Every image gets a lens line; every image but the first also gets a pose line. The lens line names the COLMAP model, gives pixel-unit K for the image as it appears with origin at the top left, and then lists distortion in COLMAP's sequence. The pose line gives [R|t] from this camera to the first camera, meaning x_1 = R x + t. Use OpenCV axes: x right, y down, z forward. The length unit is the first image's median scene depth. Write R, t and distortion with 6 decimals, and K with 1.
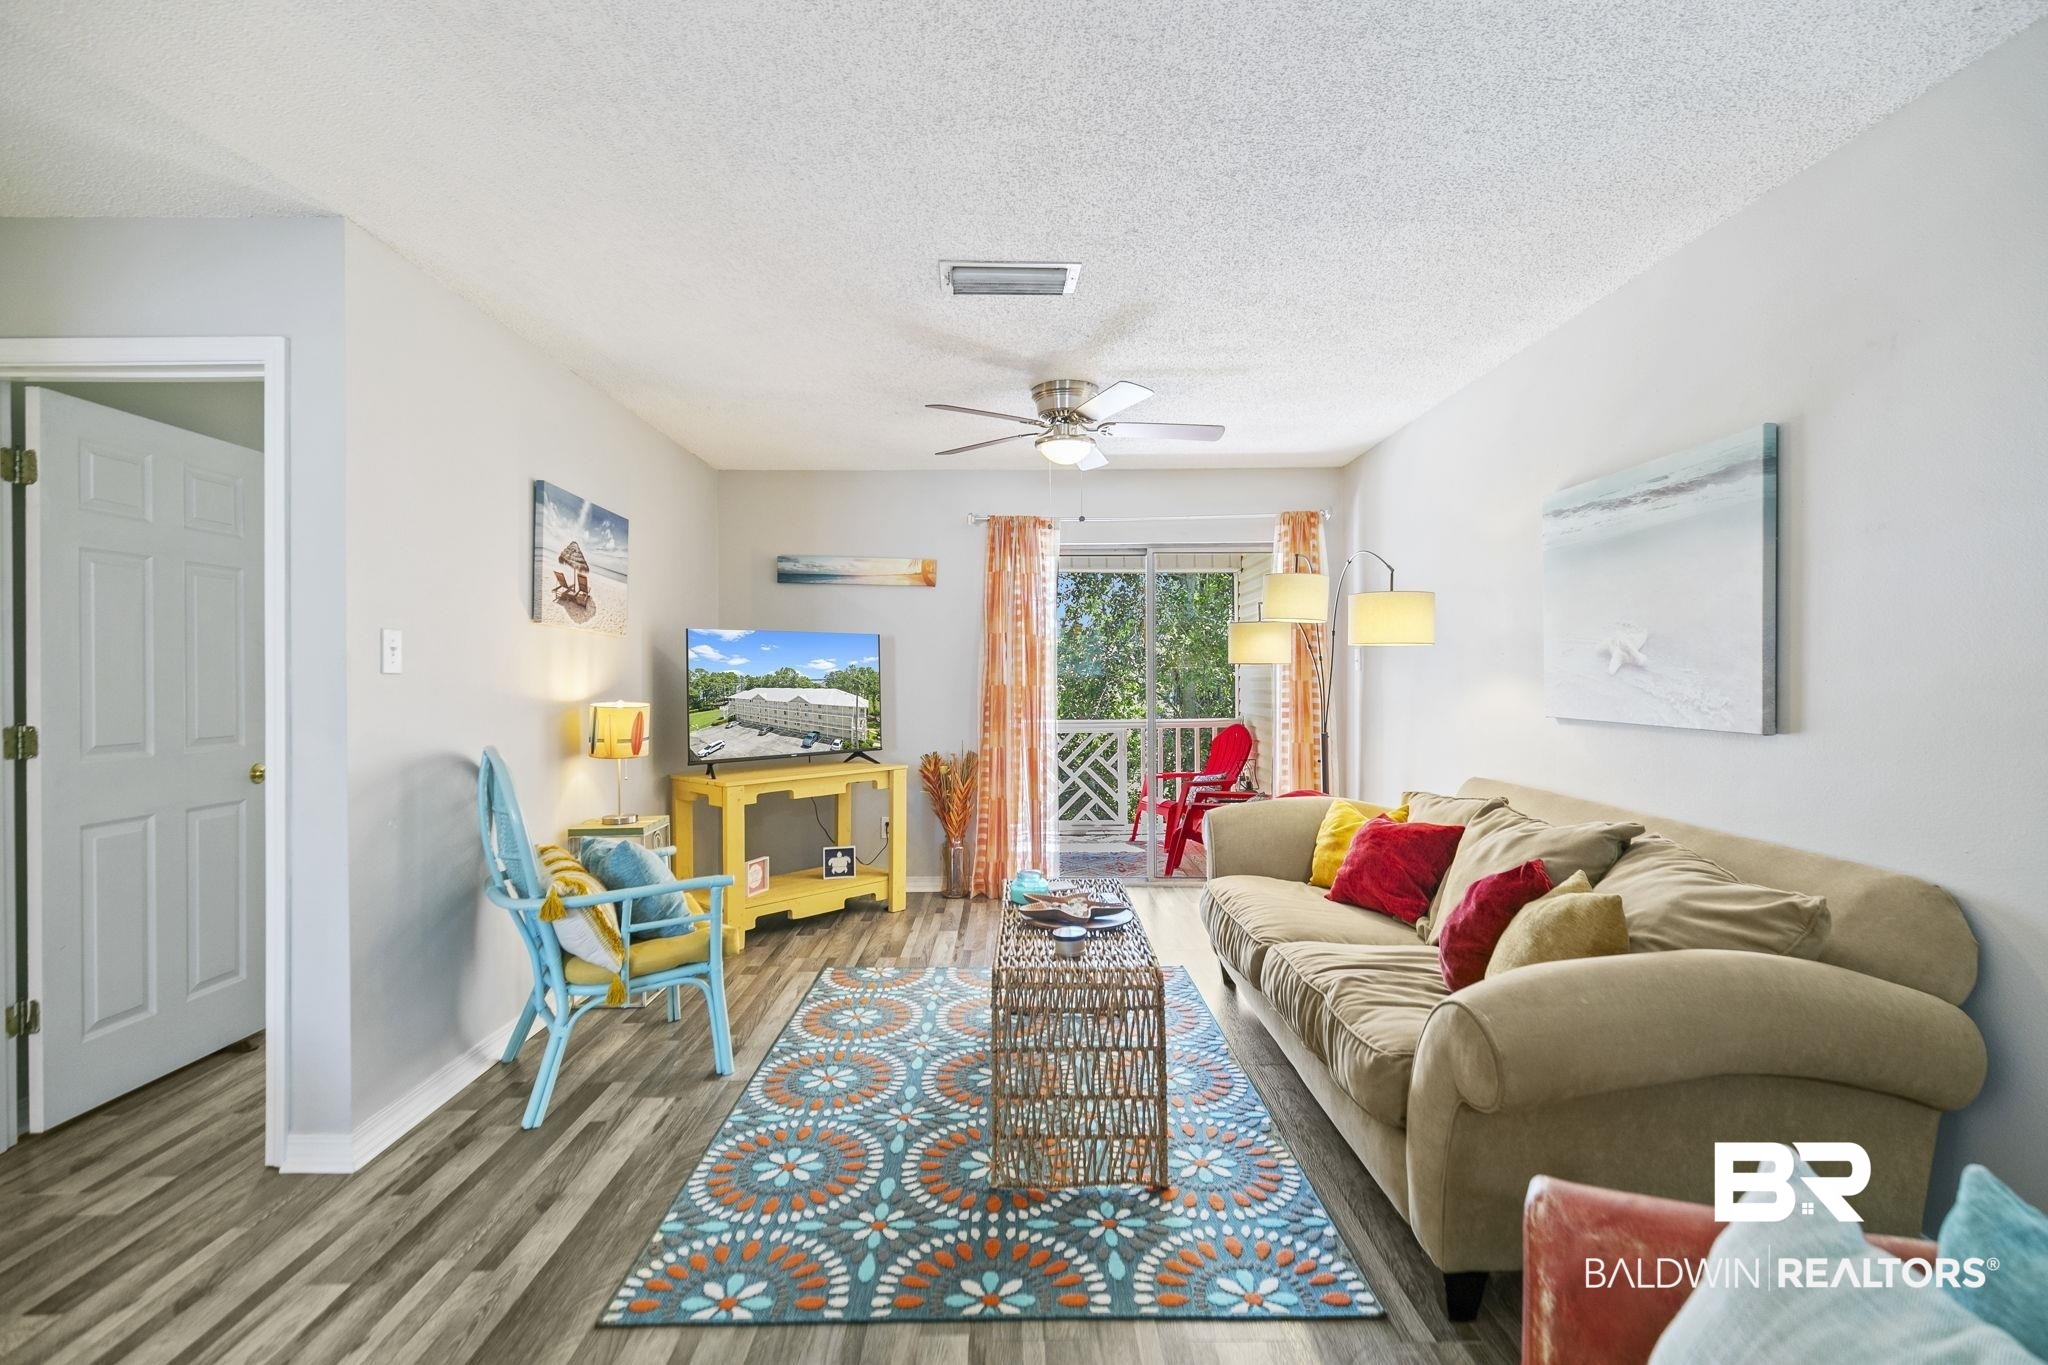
lens RADIAL K [[920.9, 0, 1020.7], [0, 920.9, 685.8], [0, 0, 1]] dist [0.008236, 0.000023]
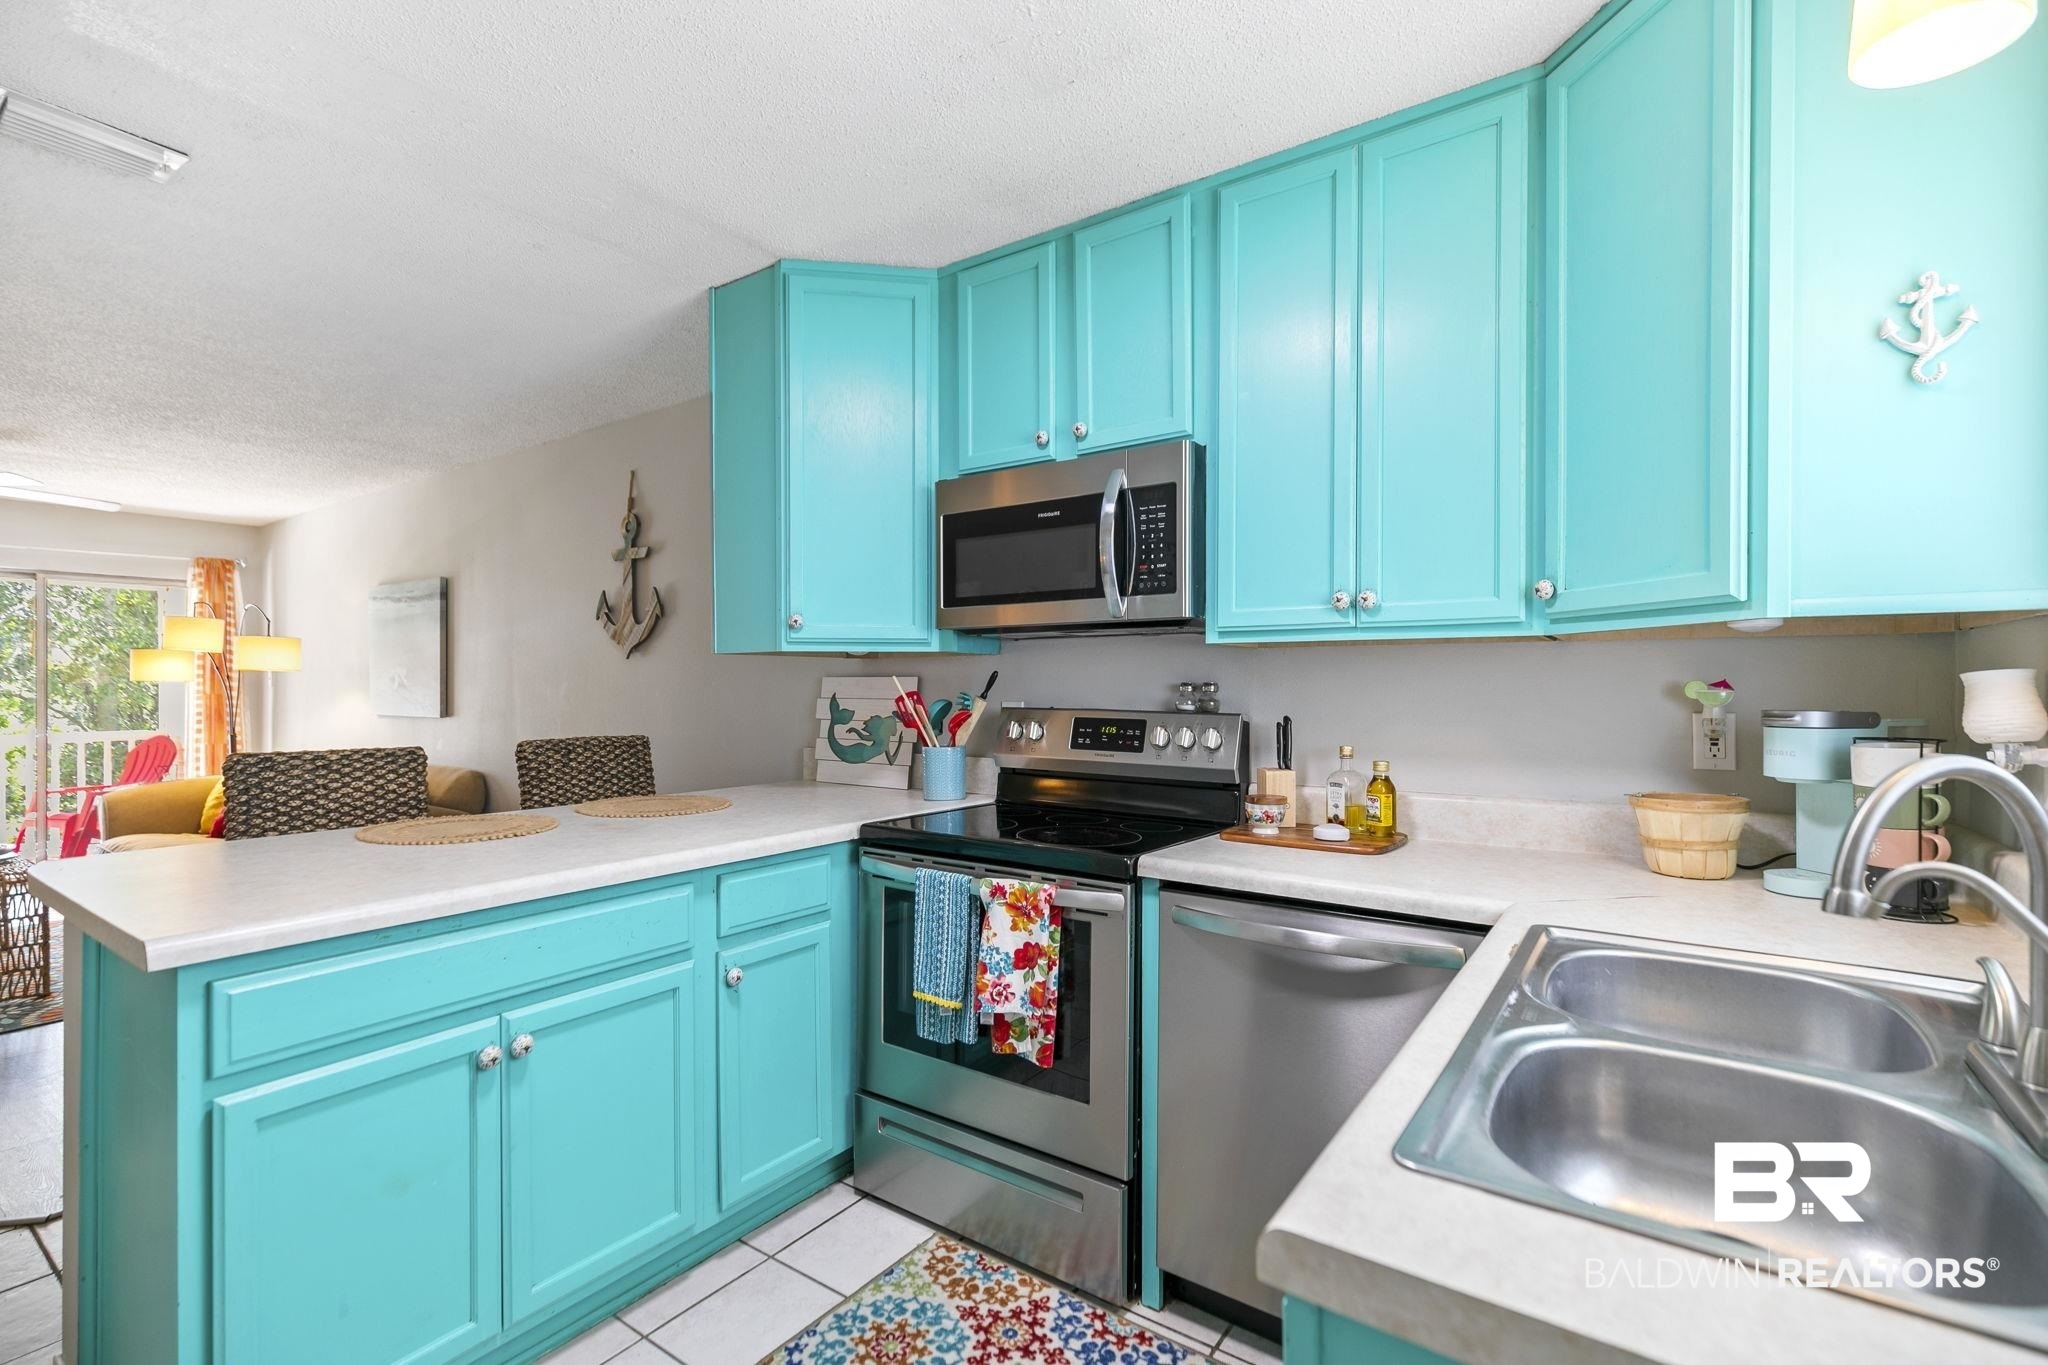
lens RADIAL K [[924.0, 0, 1027.9], [0, 924.0, 691.5], [0, 0, 1]] dist [0.000702, -0.000037]
pose [[0.577423, 0.004177, 0.816434, -0.118324], [0.004872, 0.999951, -0.008562, 0.010081], [-0.816430, 0.008922, 0.577375, -0.892033]]
